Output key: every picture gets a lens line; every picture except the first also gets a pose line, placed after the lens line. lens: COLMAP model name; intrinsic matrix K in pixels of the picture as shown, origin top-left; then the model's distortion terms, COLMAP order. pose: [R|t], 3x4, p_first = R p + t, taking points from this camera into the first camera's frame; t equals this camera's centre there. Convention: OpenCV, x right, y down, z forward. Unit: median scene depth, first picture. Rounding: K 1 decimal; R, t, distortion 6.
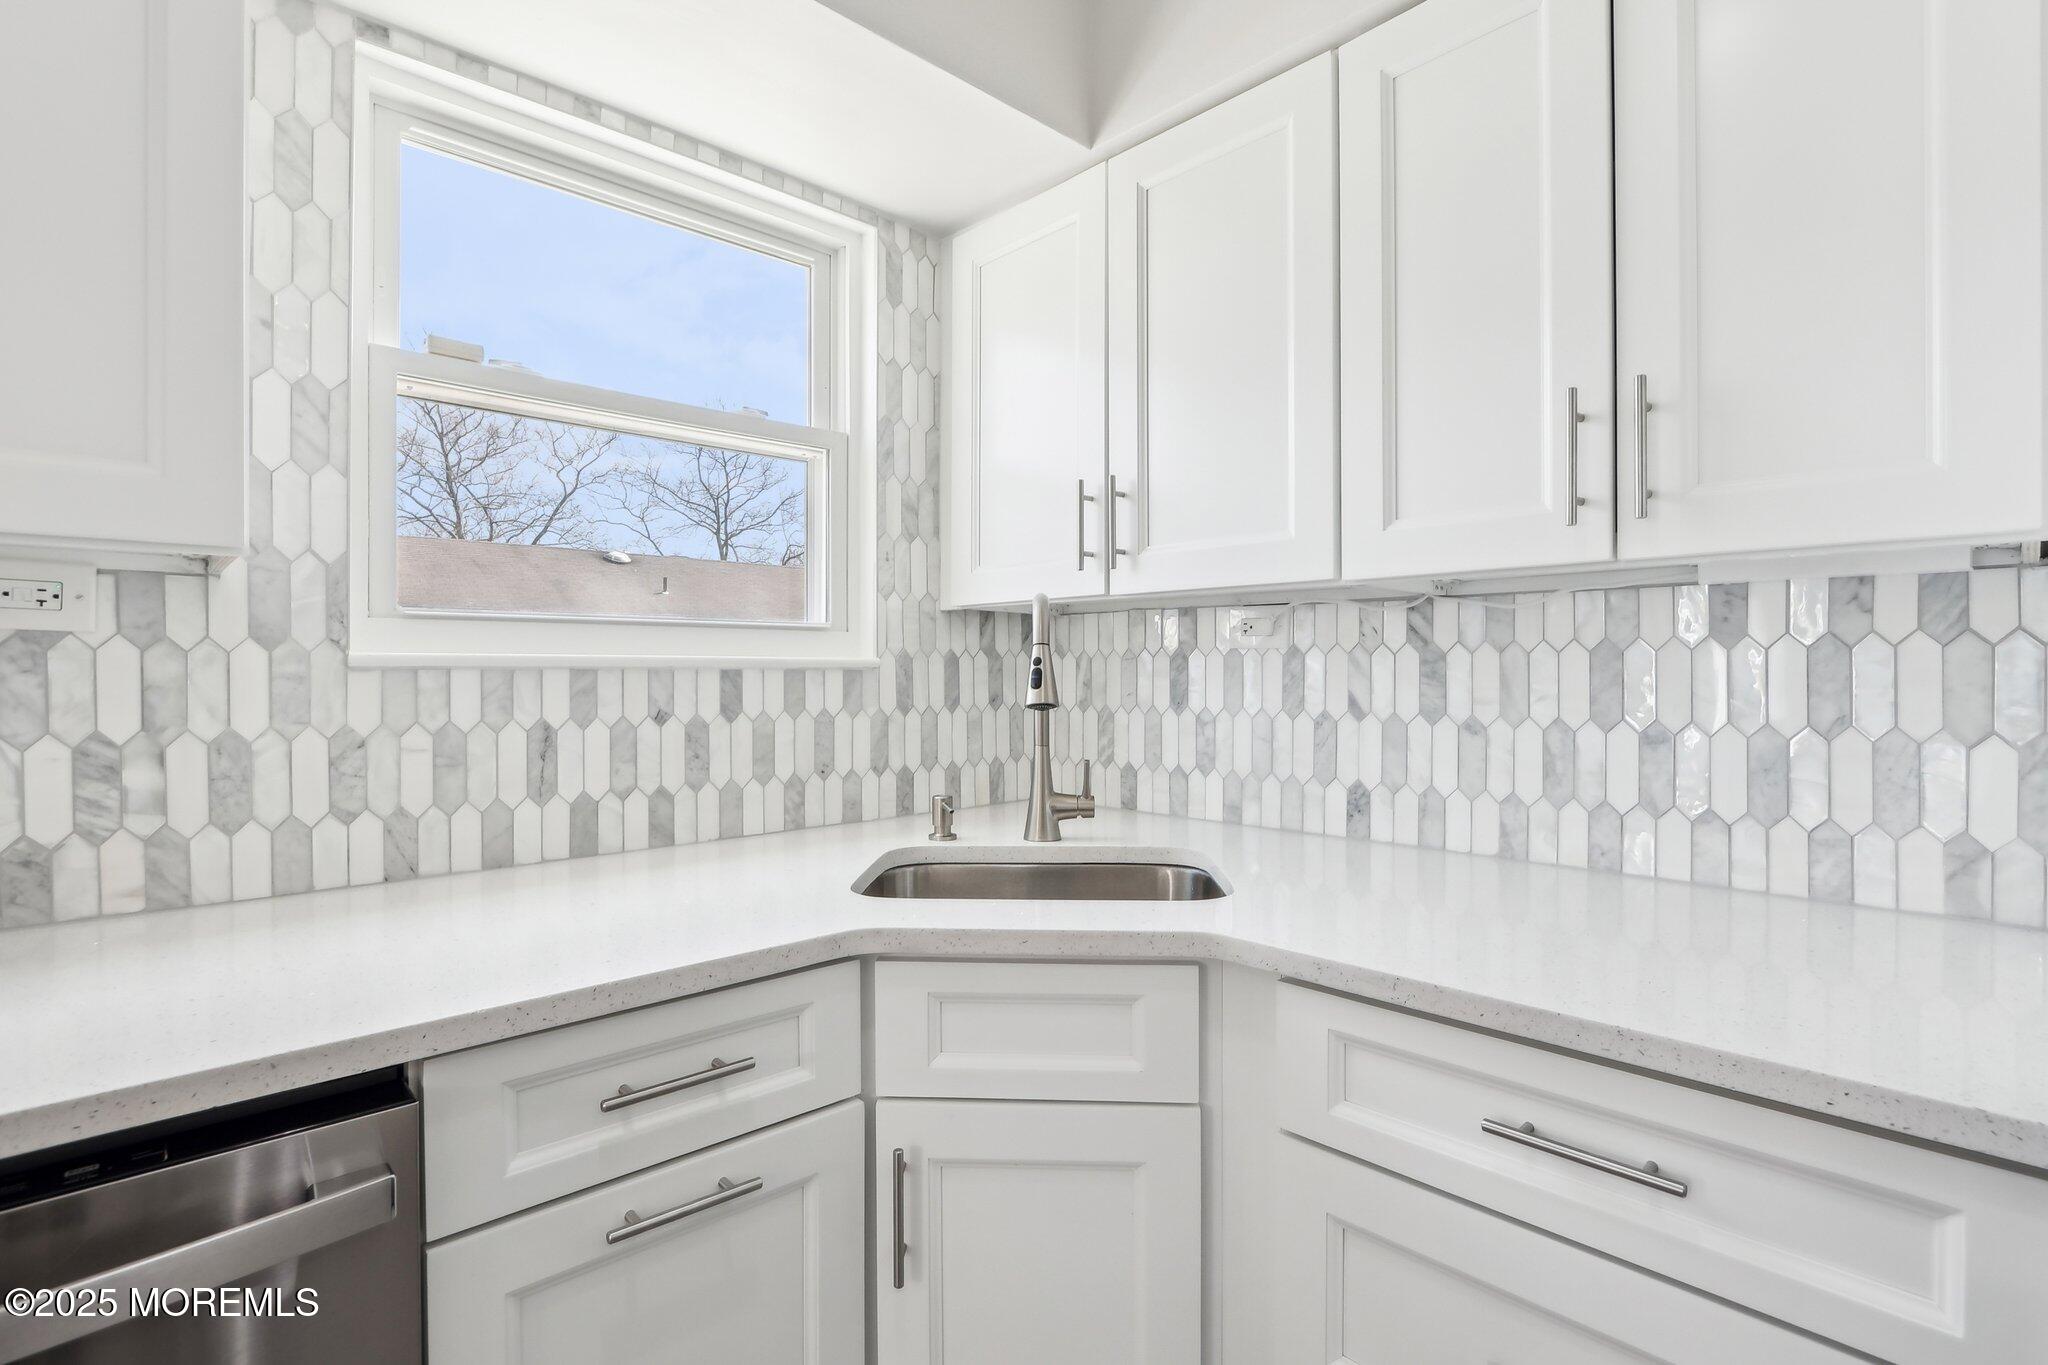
lens RADIAL K [[969.9, 0, 1015.4], [0, 969.9, 679.2], [0, 0, 1]] dist [-0.015161, 0.000309]
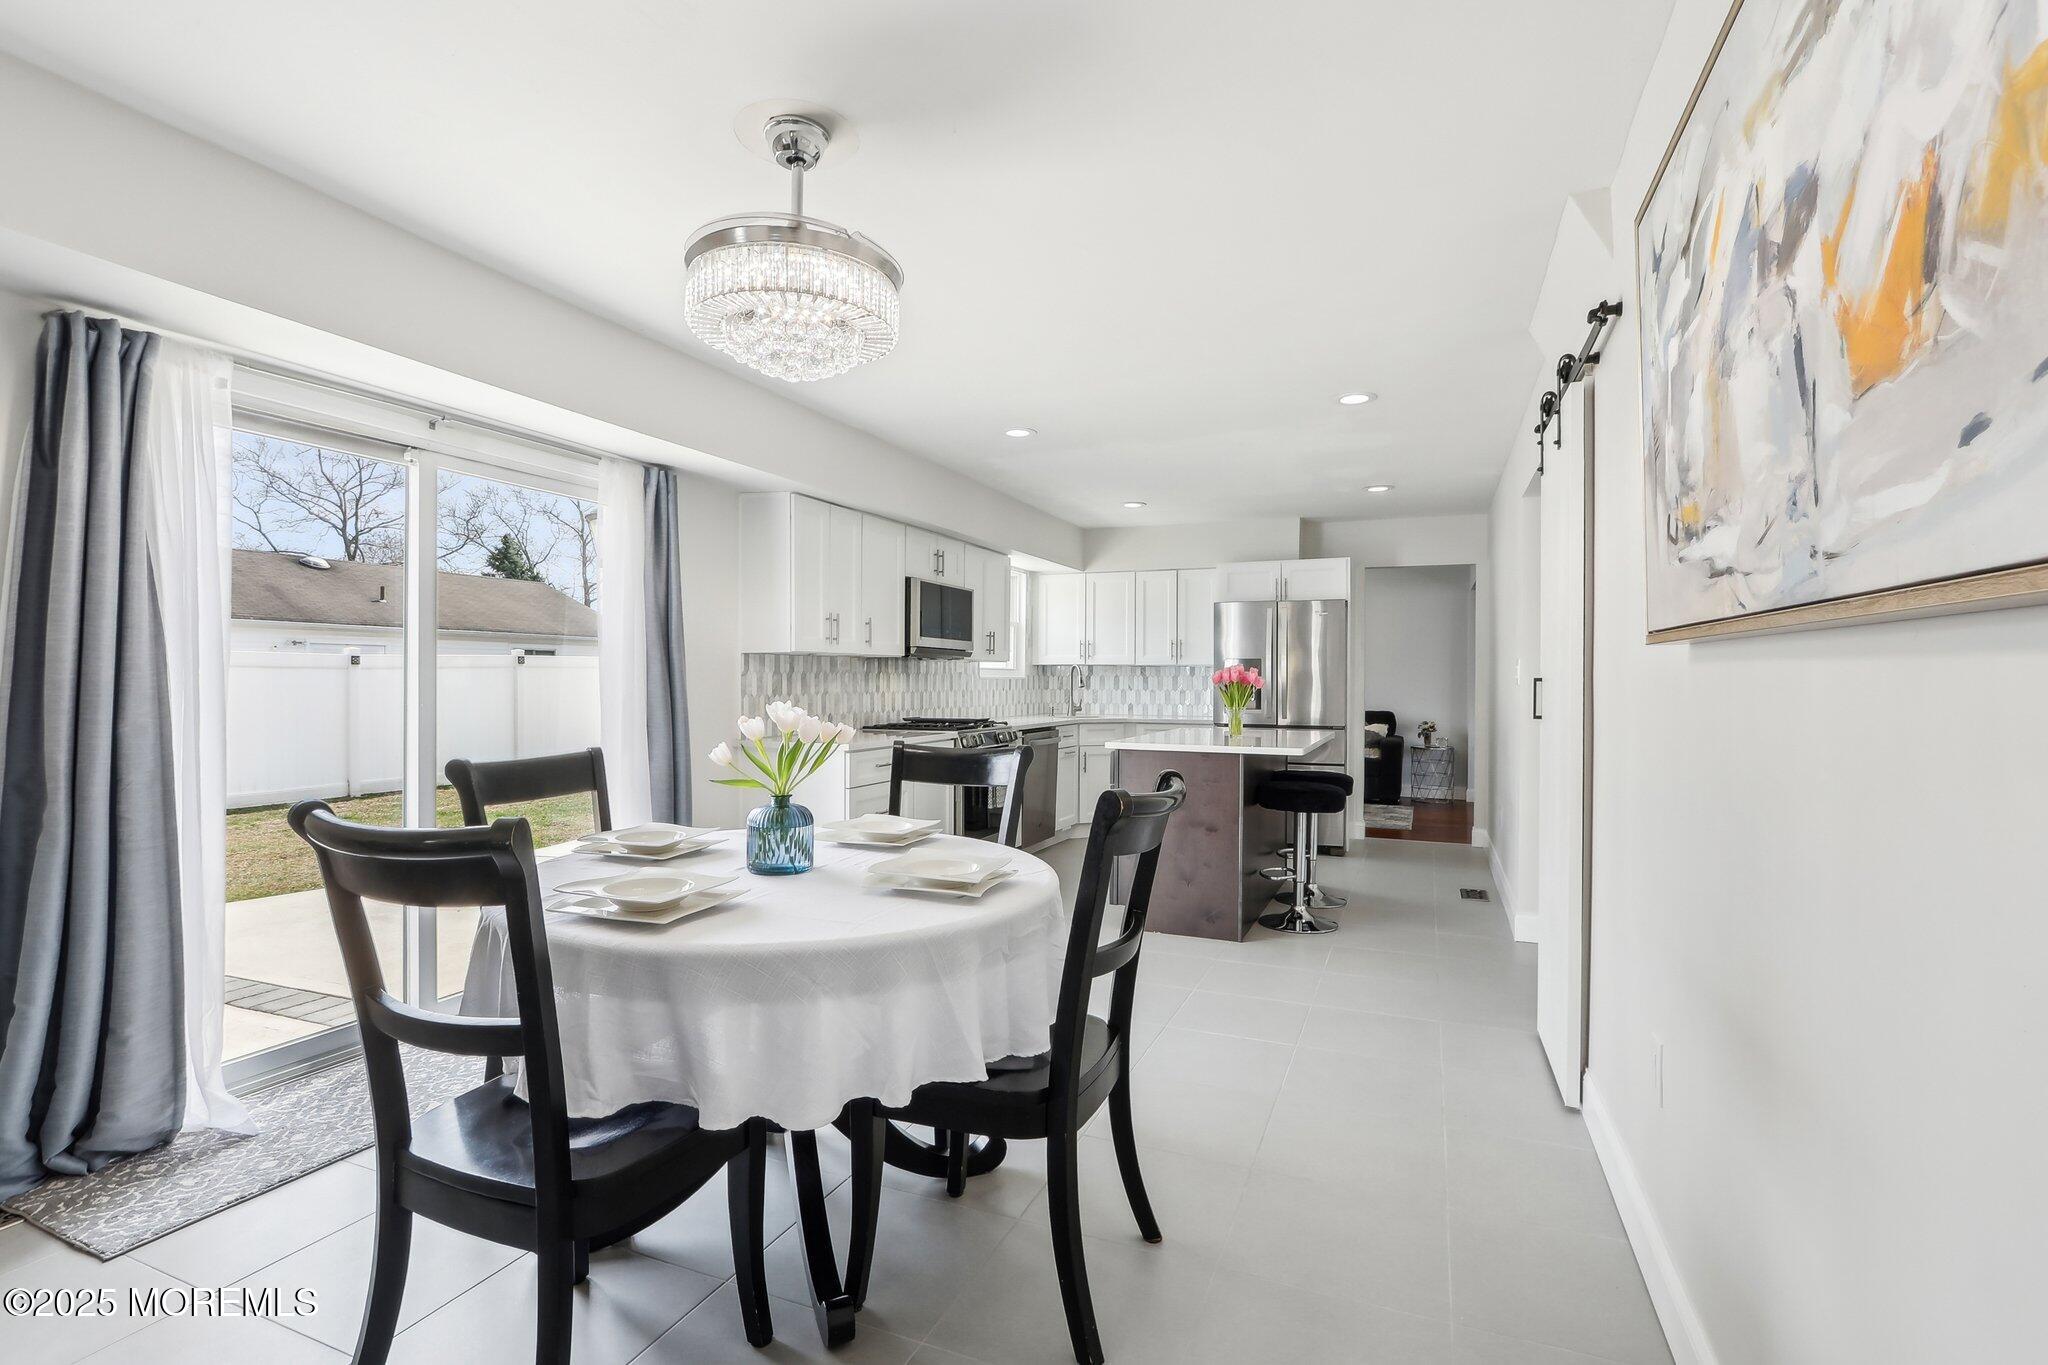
lens RADIAL K [[969.9, 0, 1036.0], [0, 969.9, 668.7], [0, 0, 1]] dist [-0.015161, 0.000309]
pose [[0.909870, 0.012707, 0.414699, -2.473175], [-0.004327, 0.999767, -0.021140, 0.042853], [-0.414871, 0.017440, 0.909713, -3.815427]]
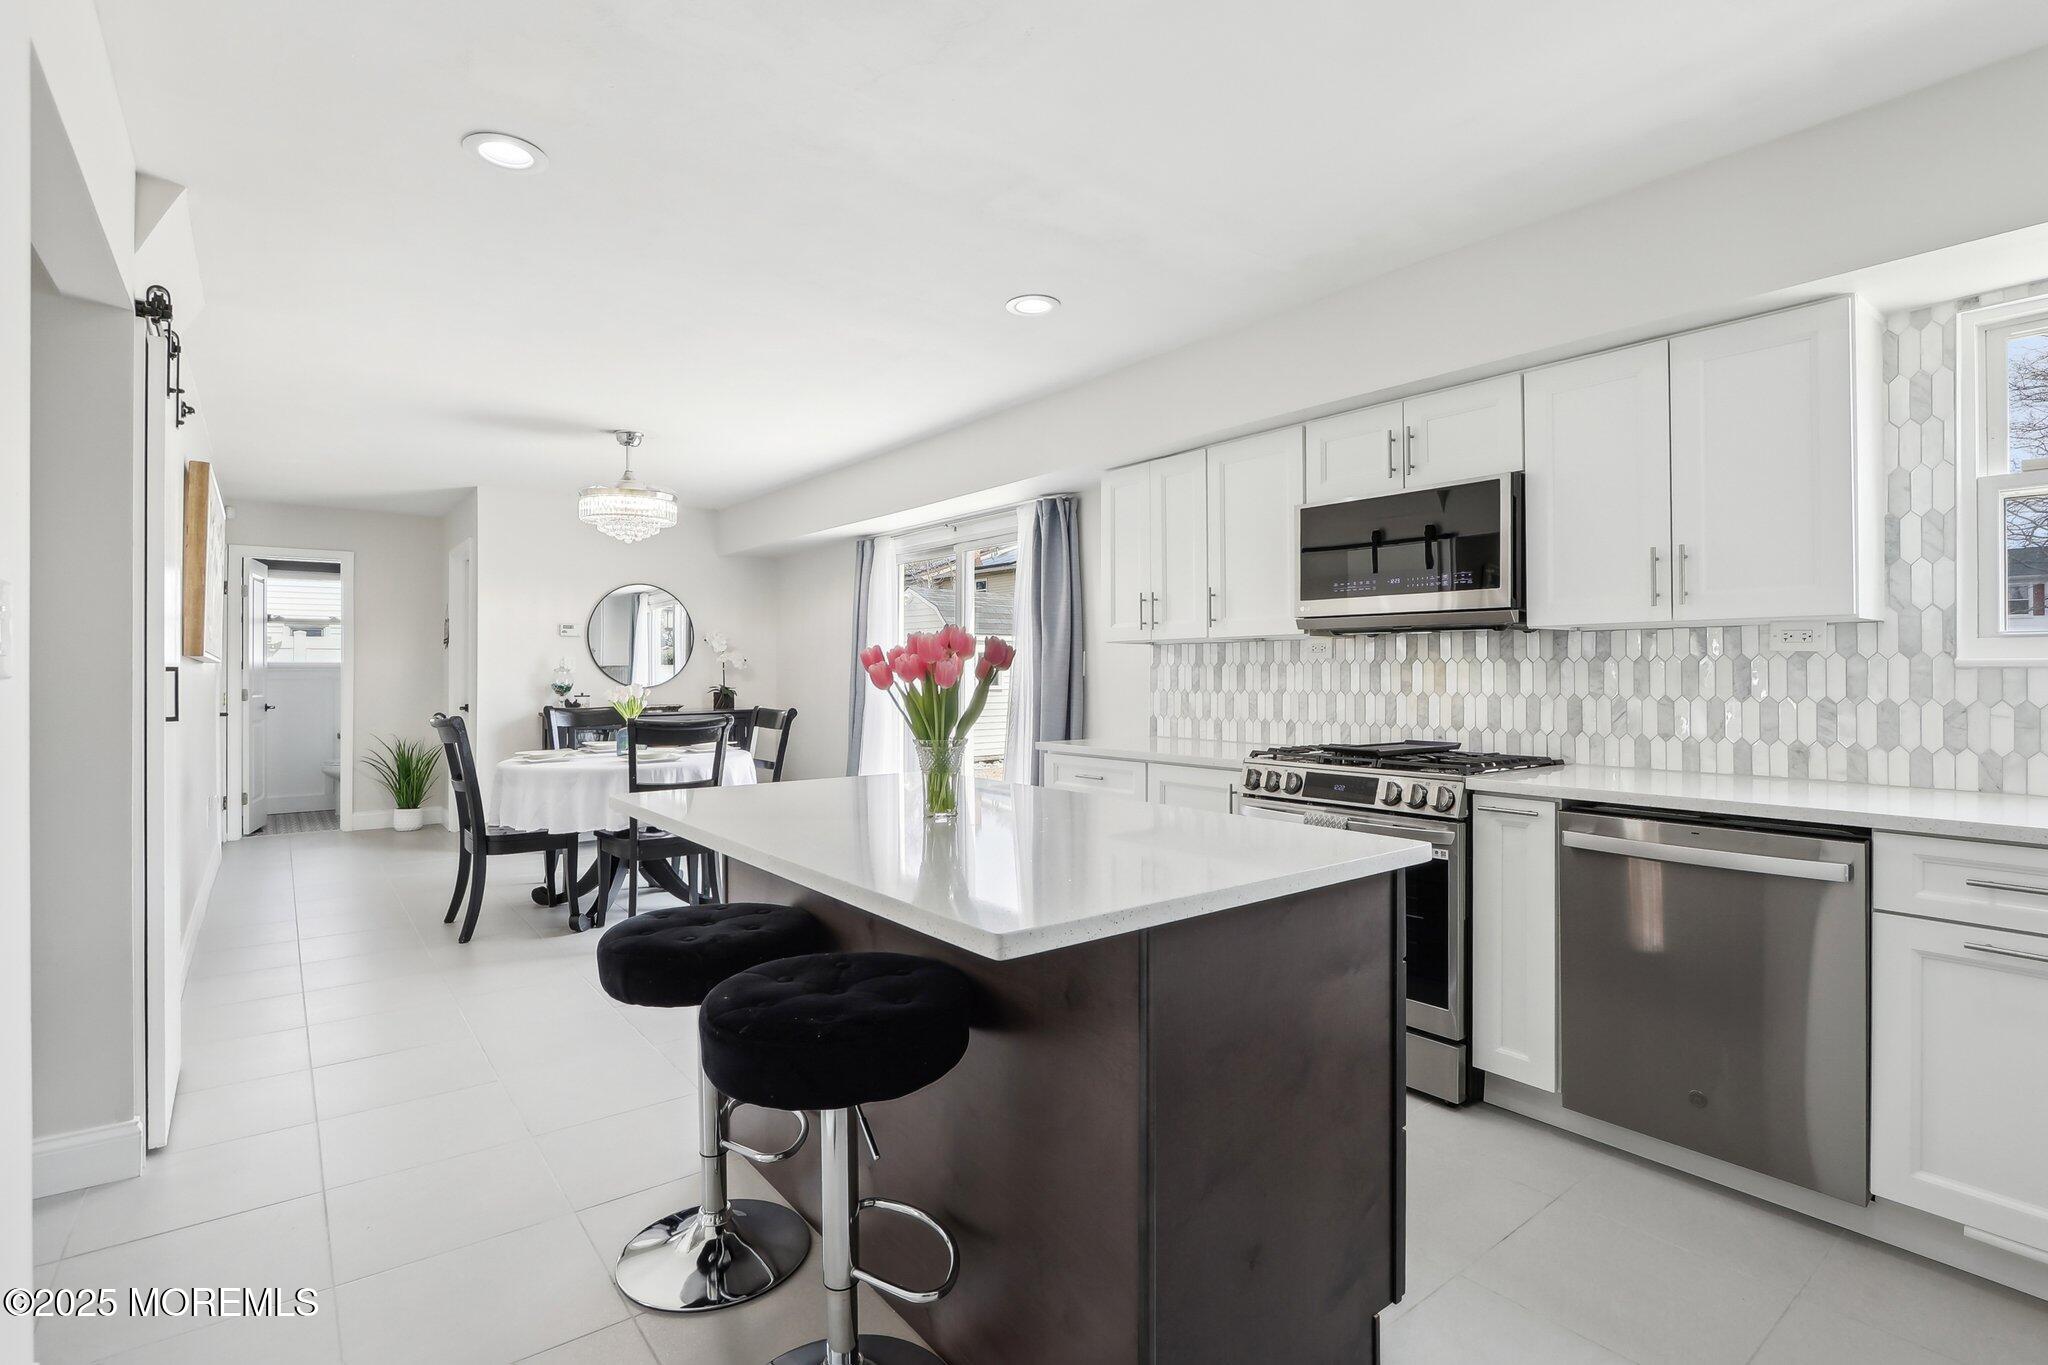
lens RADIAL K [[969.9, 0, 1020.9], [0, 969.9, 664.3], [0, 0, 1]] dist [-0.015161, 0.000309]
pose [[-0.094231, -0.007177, -0.995525, 1.144399], [-0.010167, 0.999929, -0.006247, 0.010412], [0.995498, 0.009533, -0.094297, -0.518520]]
